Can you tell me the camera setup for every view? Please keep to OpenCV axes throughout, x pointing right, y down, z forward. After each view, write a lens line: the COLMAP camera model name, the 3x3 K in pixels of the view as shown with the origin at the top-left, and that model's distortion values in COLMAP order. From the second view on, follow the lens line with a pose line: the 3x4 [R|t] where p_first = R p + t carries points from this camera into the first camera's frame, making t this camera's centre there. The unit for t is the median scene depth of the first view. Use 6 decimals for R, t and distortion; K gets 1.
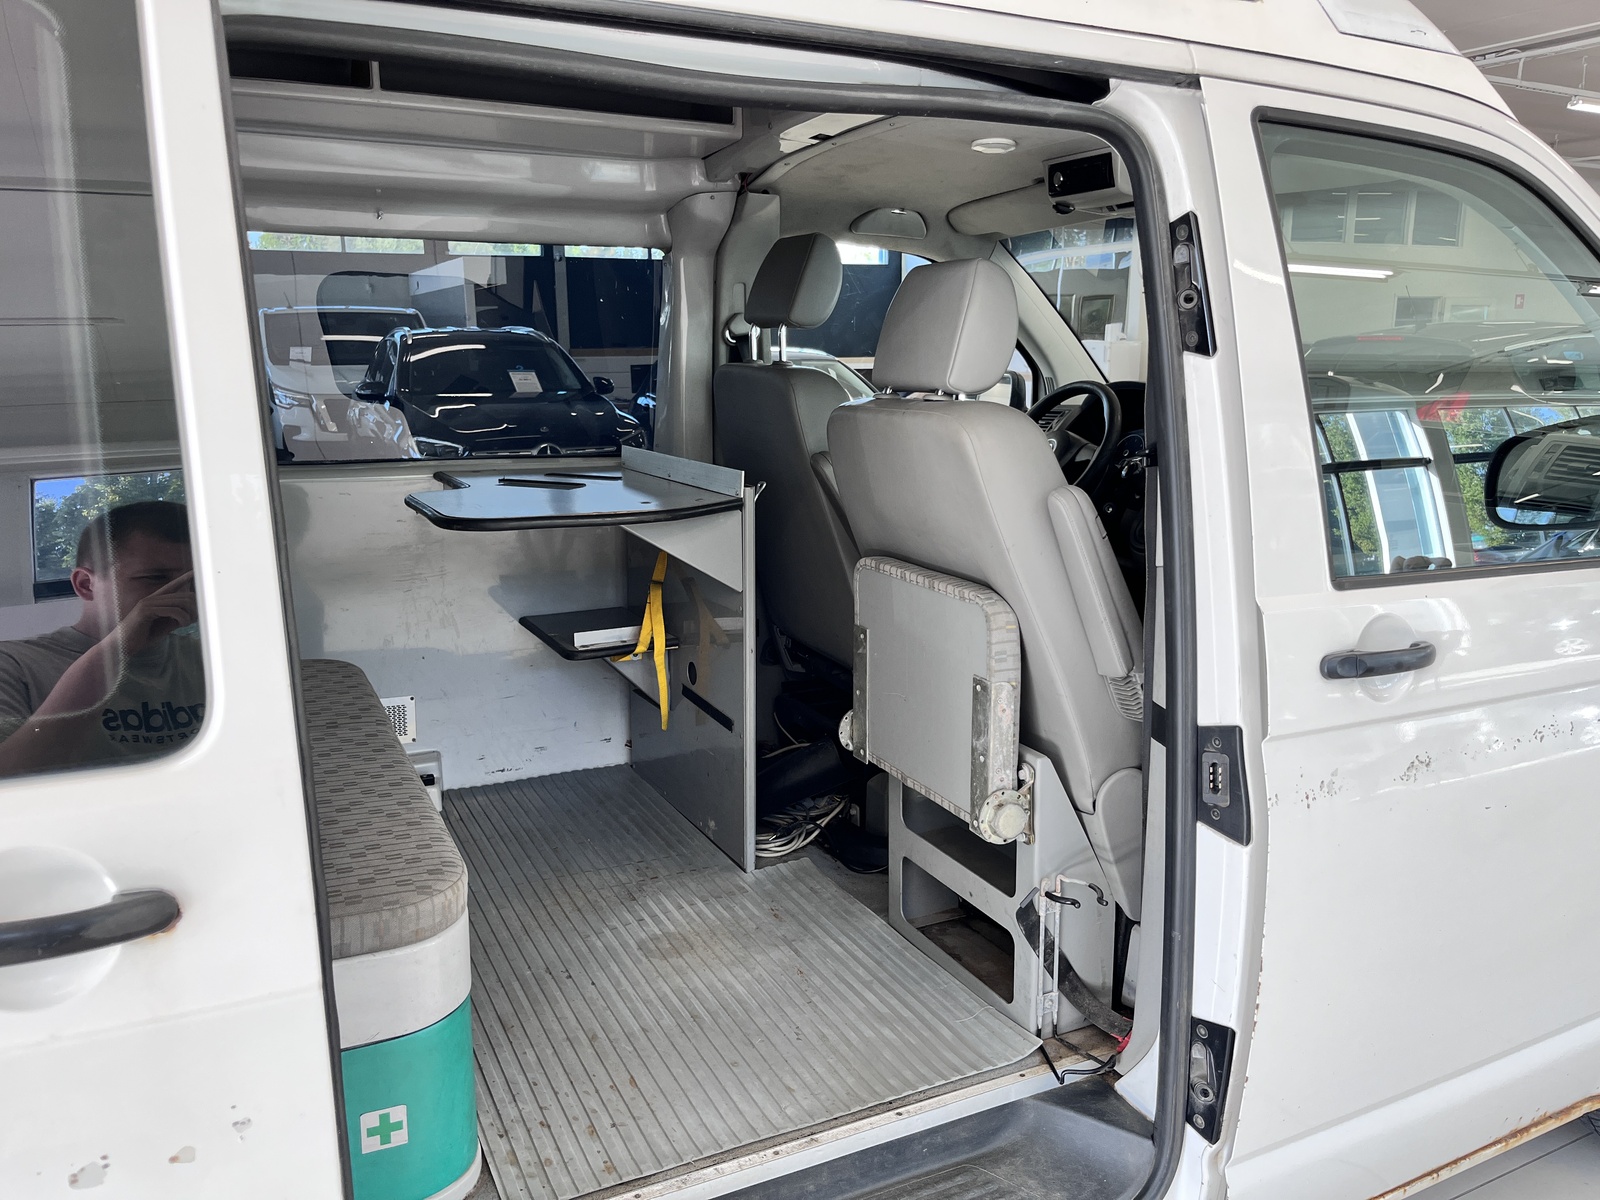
lens RADIAL K [[1223.3, 0, 801.4], [0, 1223.3, 597.4], [0, 0, 1]] dist [0.025643, -0.023202]
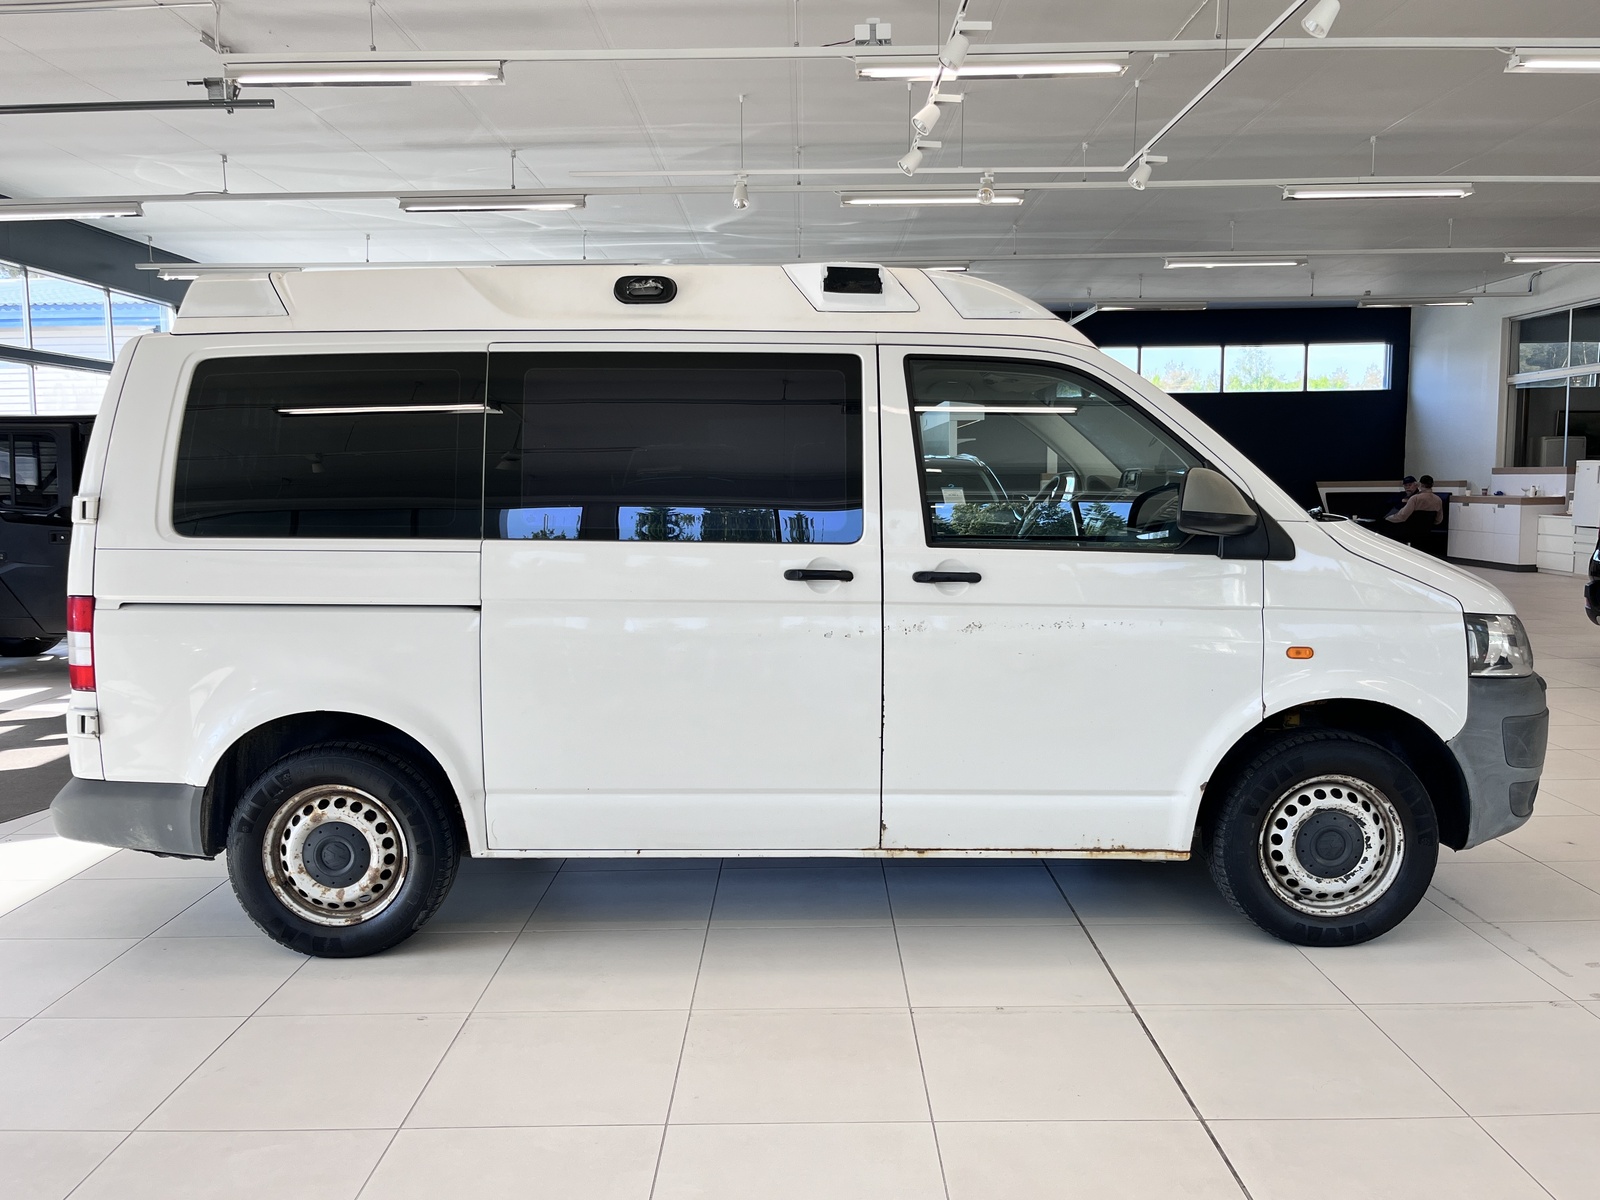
lens RADIAL K [[1223.3, 0, 794.6], [0, 1223.3, 594.1], [0, 0, 1]] dist [0.025643, -0.023202]
pose [[0.894868, 0.041218, -0.444425, 1.149545], [-0.087508, 0.992604, -0.084144, 0.281340], [0.437669, 0.114188, 0.891856, -1.108651]]
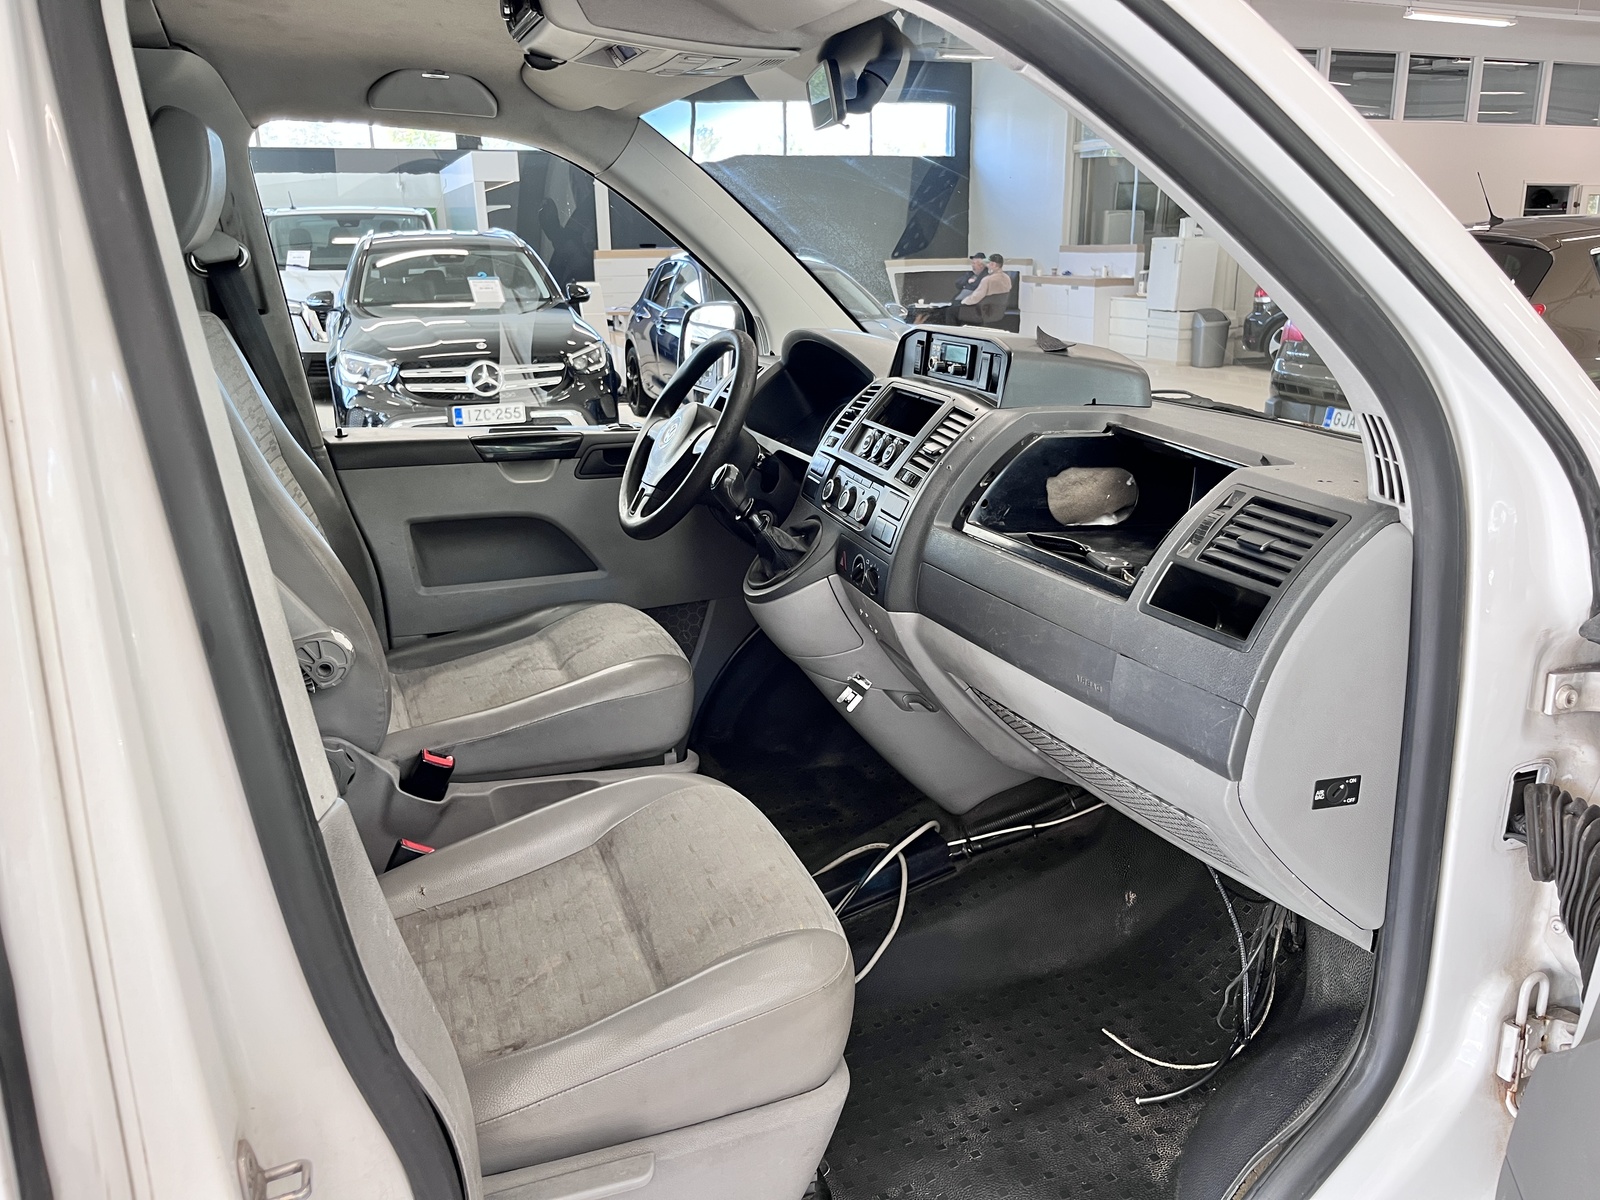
lens RADIAL K [[1223.3, 0, 769.6], [0, 1223.3, 604.8], [0, 0, 1]] dist [0.025643, -0.023202]
pose [[0.993044, 0.029350, -0.114025, 0.588159], [-0.019507, 0.996061, 0.086495, -0.146208], [0.116115, -0.083669, 0.989705, 0.548151]]
